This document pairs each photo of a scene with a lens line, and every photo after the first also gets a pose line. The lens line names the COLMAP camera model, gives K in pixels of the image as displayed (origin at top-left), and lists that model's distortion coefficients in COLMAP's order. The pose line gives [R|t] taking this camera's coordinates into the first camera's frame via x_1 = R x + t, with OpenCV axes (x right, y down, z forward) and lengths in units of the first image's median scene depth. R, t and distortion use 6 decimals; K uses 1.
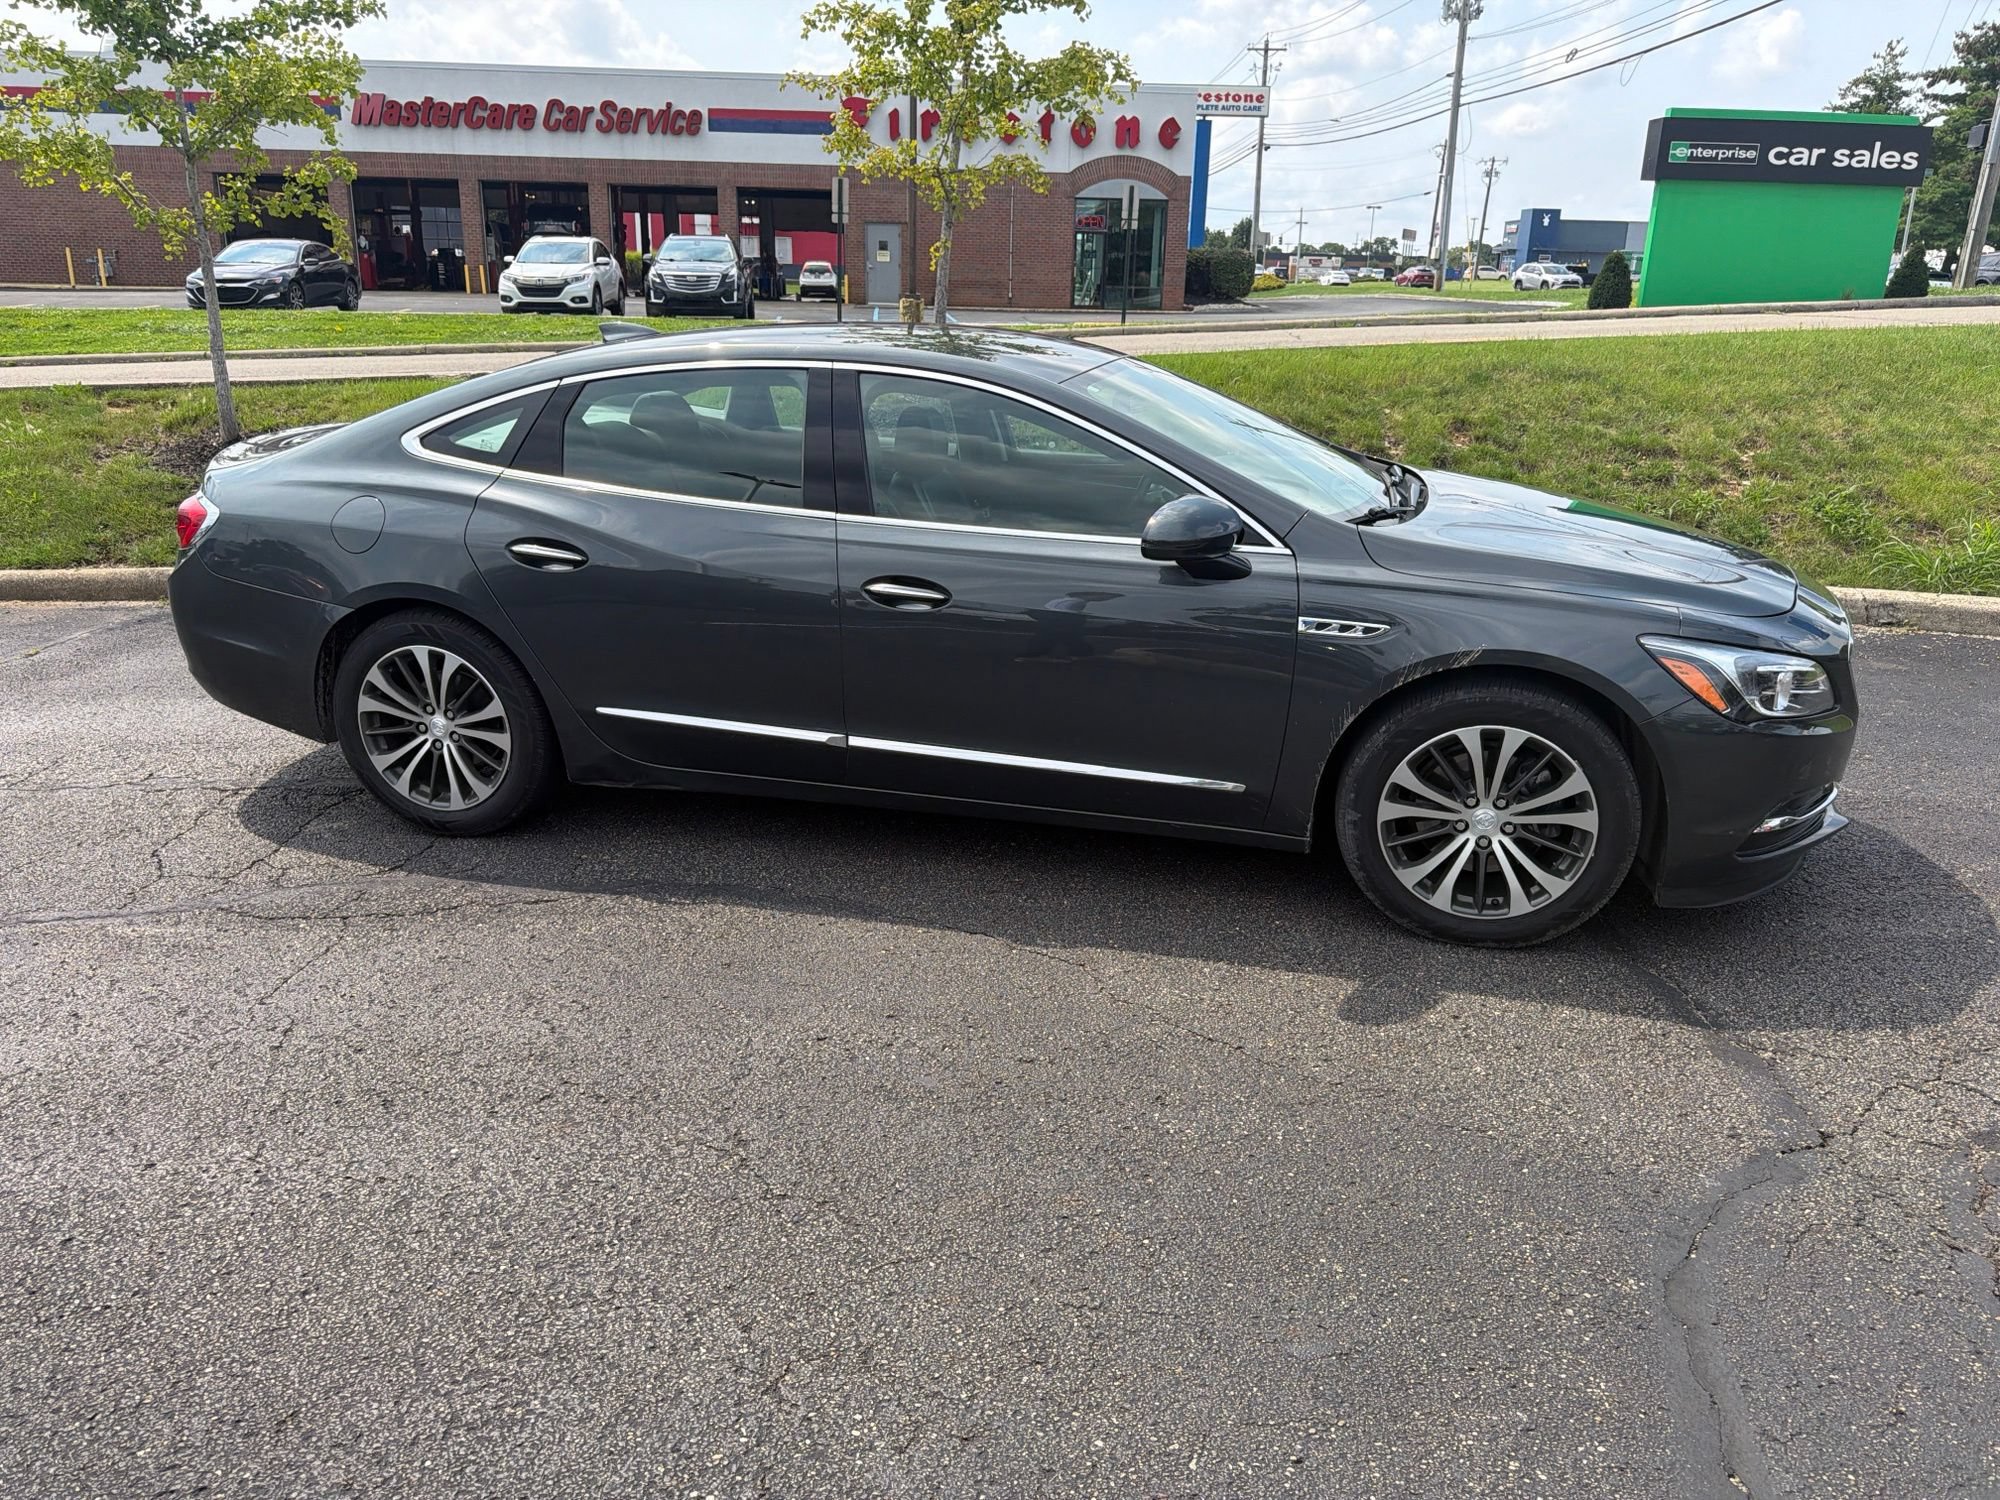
lens RADIAL K [[1413.5, 0, 994.9], [0, 1413.5, 757.4], [0, 0, 1]] dist [0.032004, -0.040171]
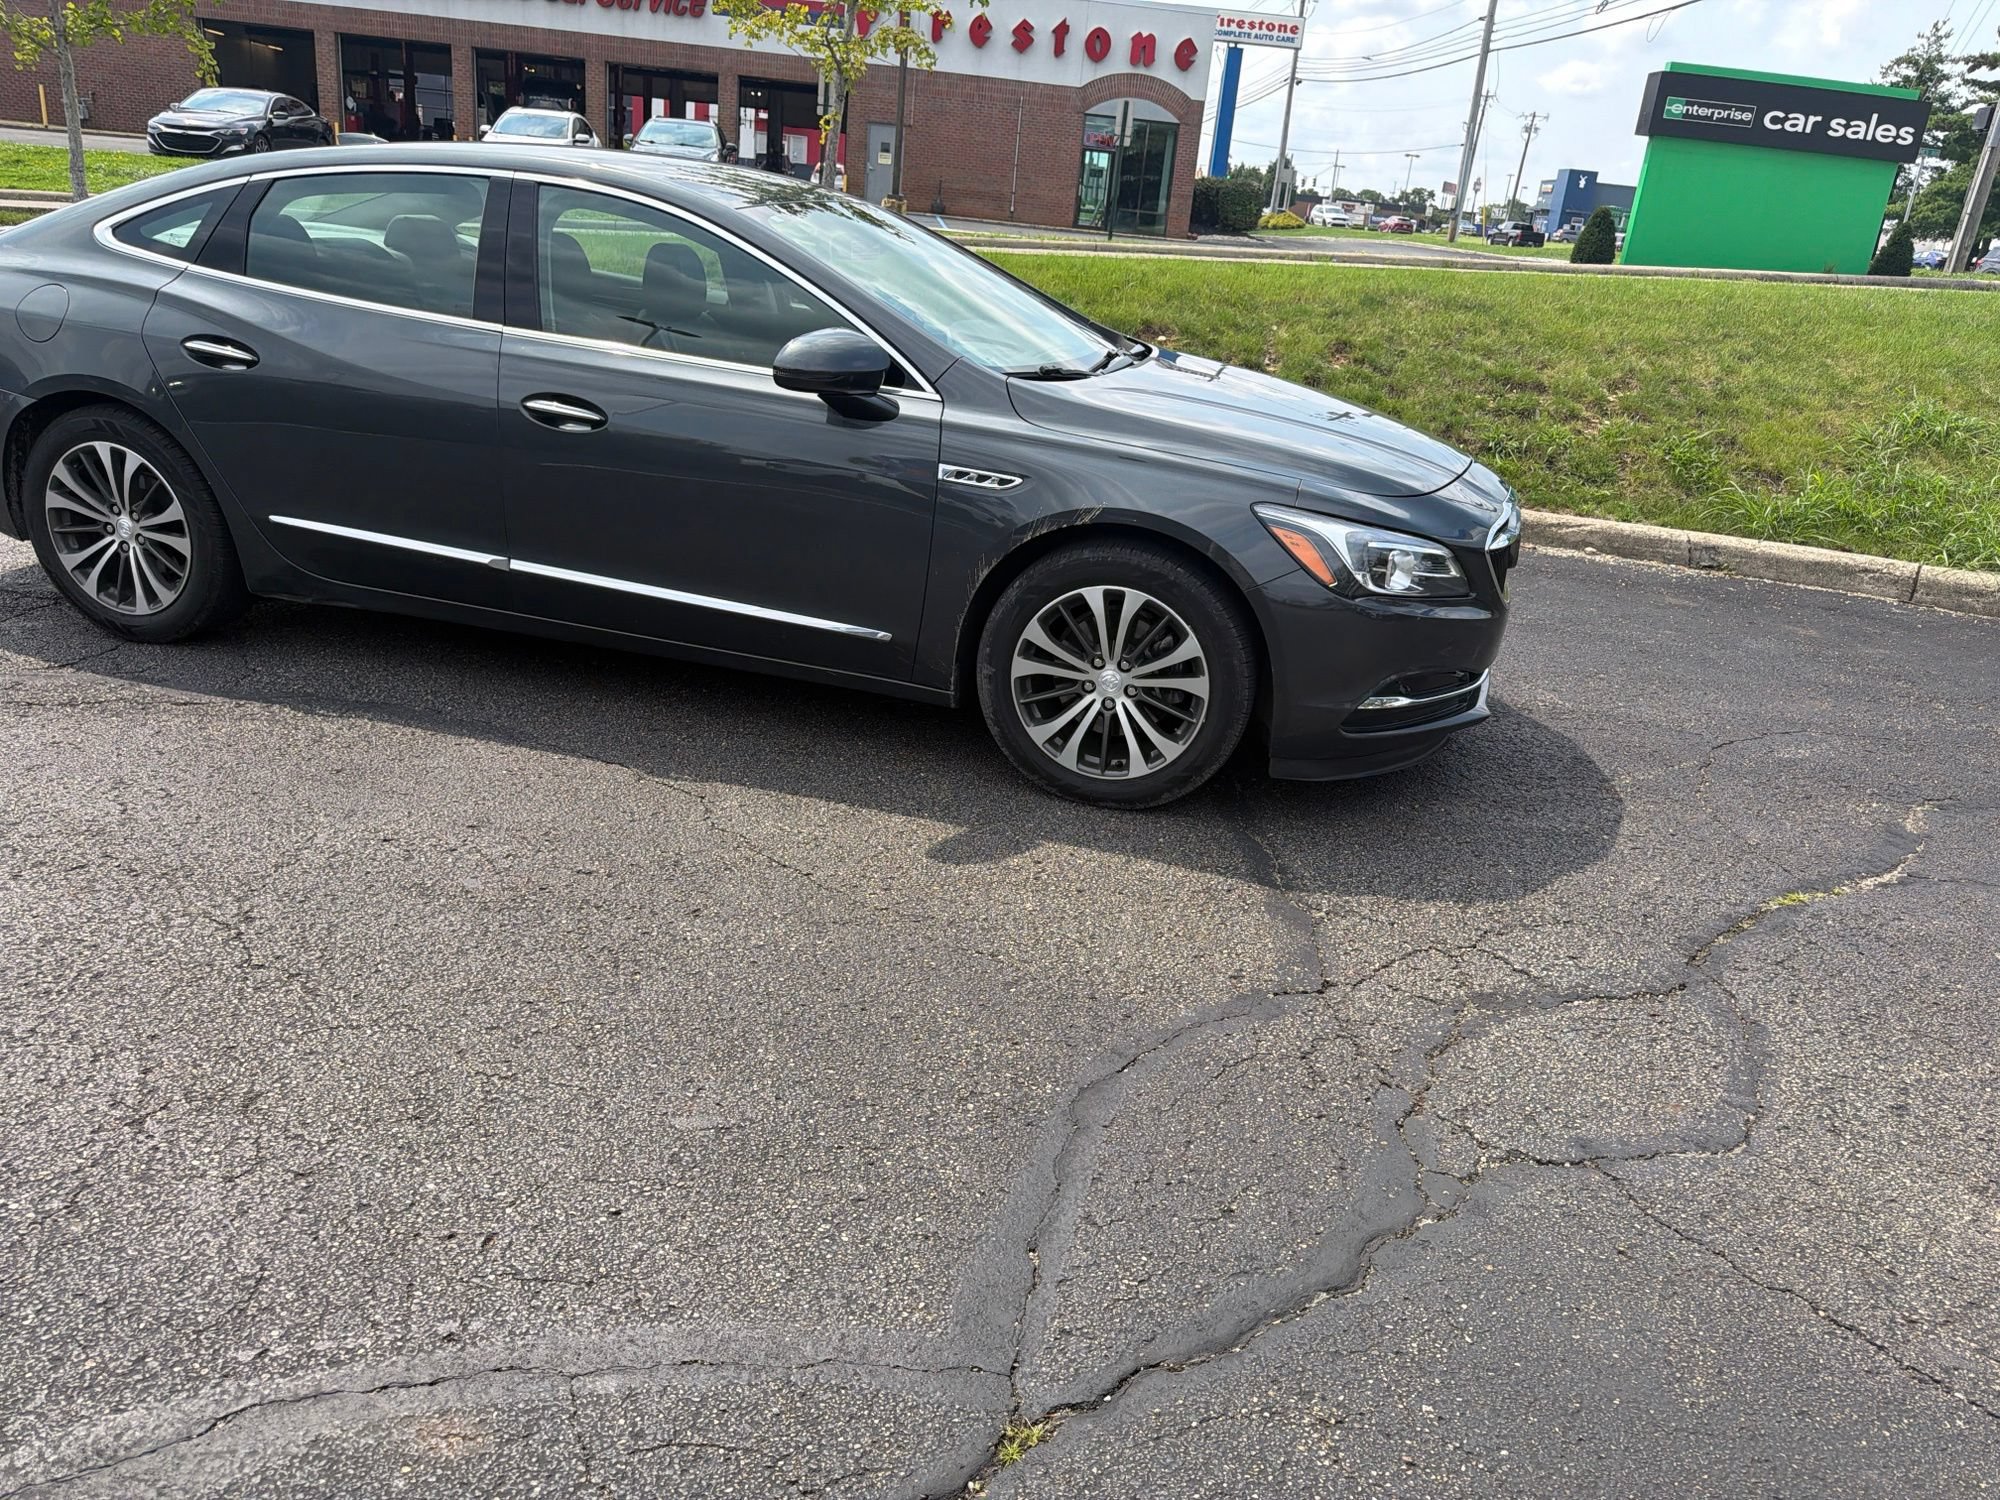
lens RADIAL K [[1411.6, 0, 1018.2], [0, 1411.6, 766.8], [0, 0, 1]] dist [0.027445, -0.033670]
pose [[0.997383, 0.069651, 0.019369, 0.110665], [-0.070605, 0.996046, 0.053917, 0.023374], [-0.015537, -0.055143, 0.998358, -0.002802]]
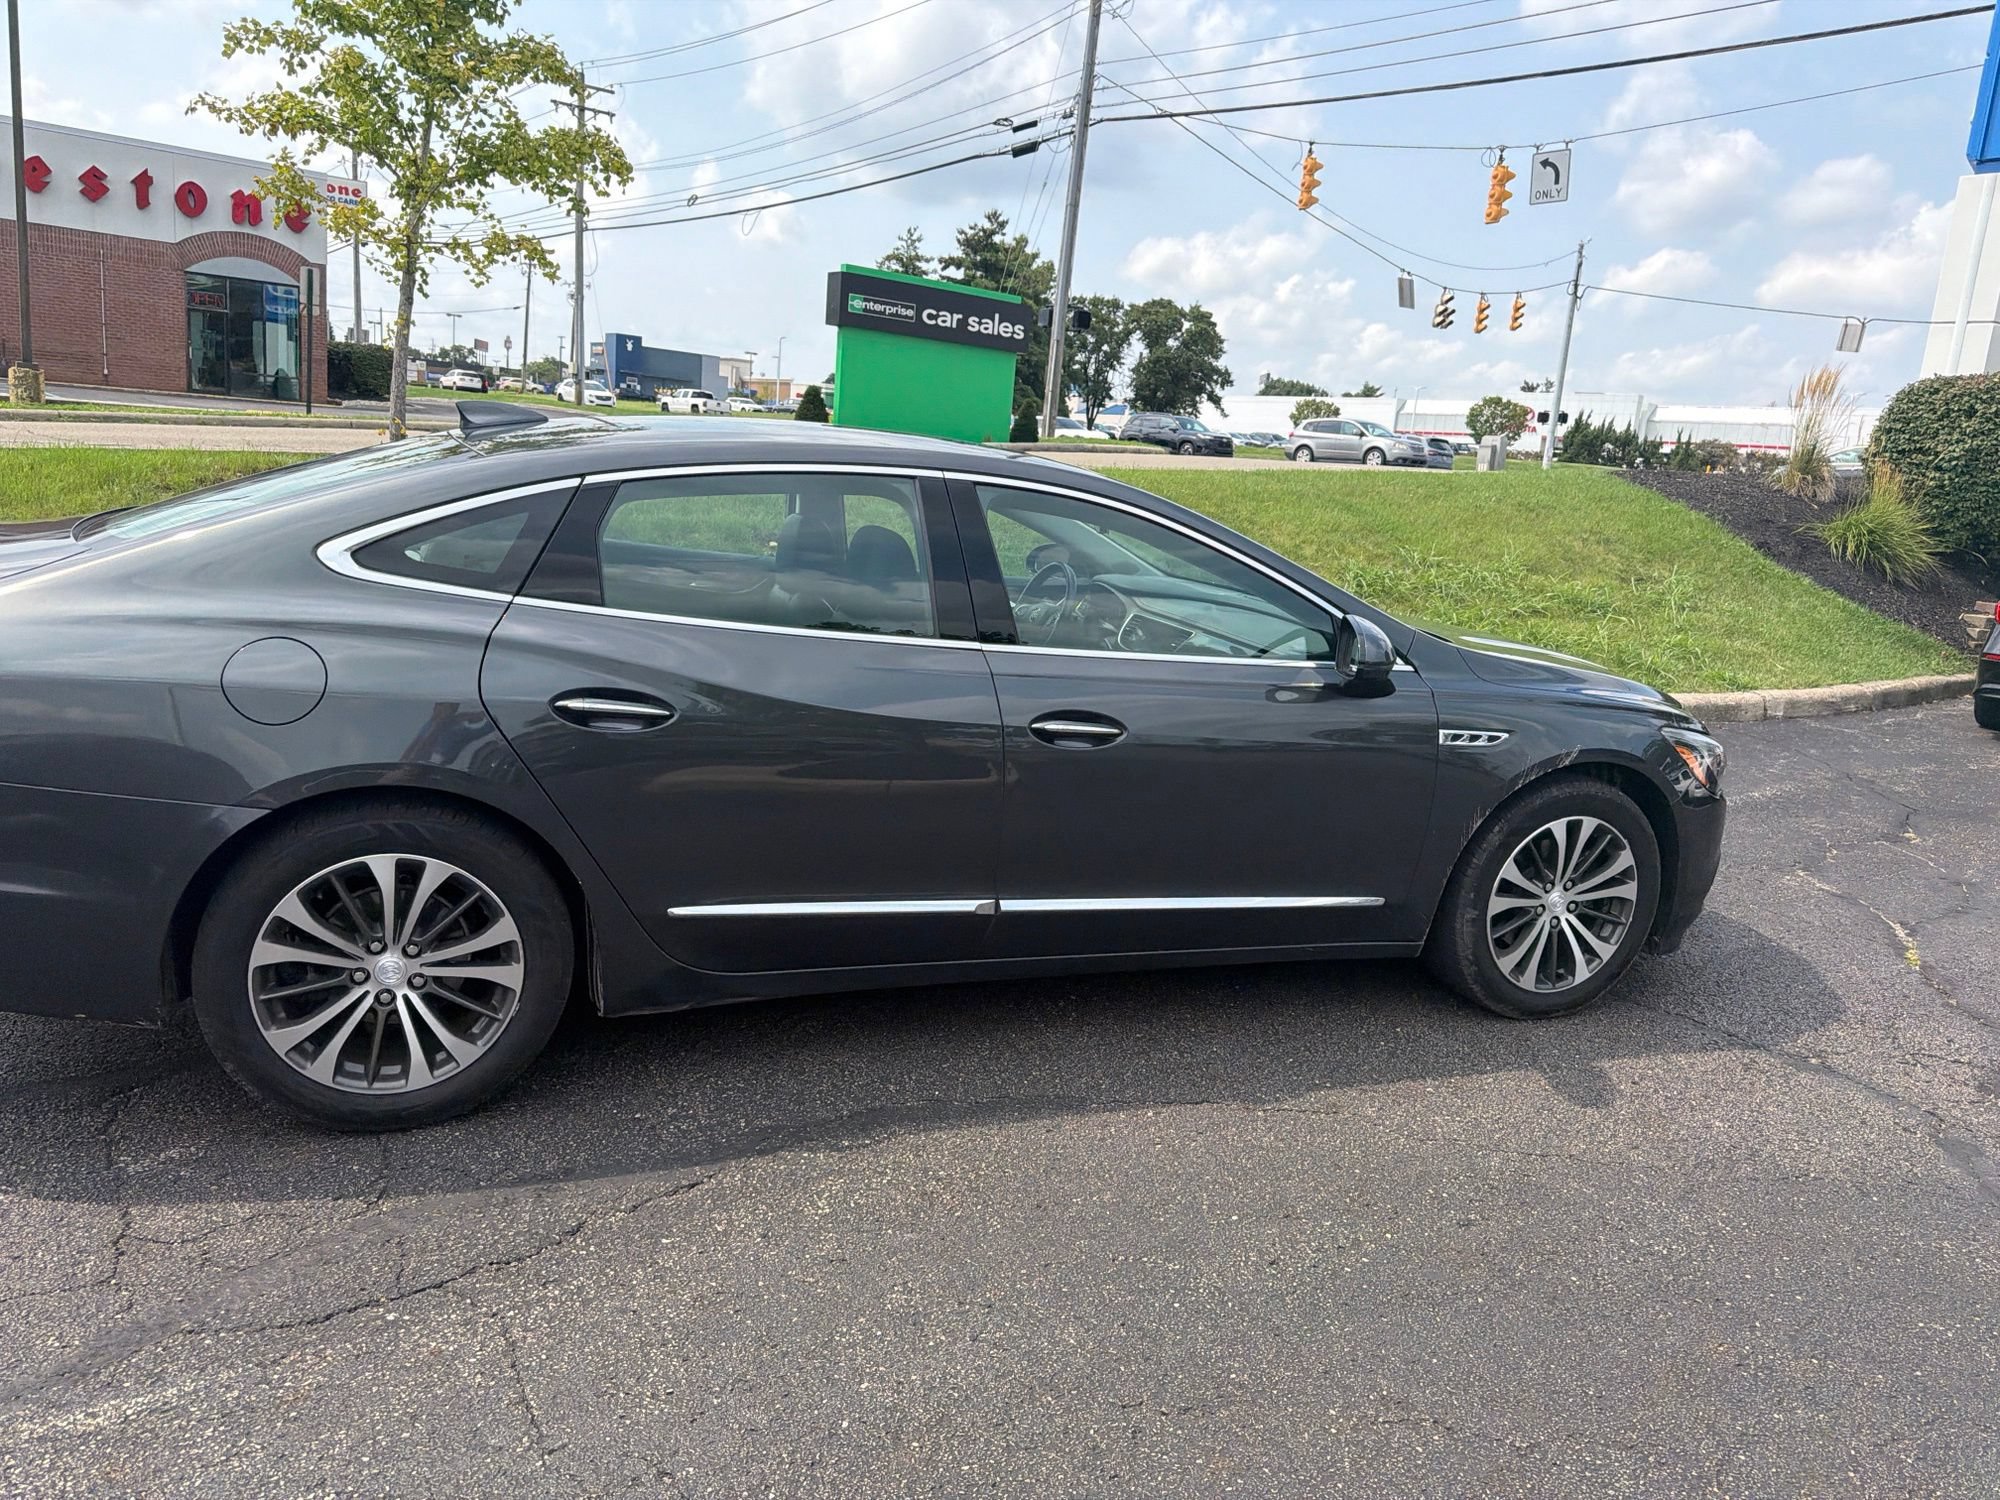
lens RADIAL K [[1400.0, 0, 994.8], [0, 1400.0, 749.9], [0, 0, 1]] dist [0.070447, -0.089214]
pose [[0.818224, -0.070084, 0.570611, -0.267347], [0.114297, 0.992559, -0.041986, -0.032422], [-0.563423, 0.099574, 0.820146, 0.136446]]
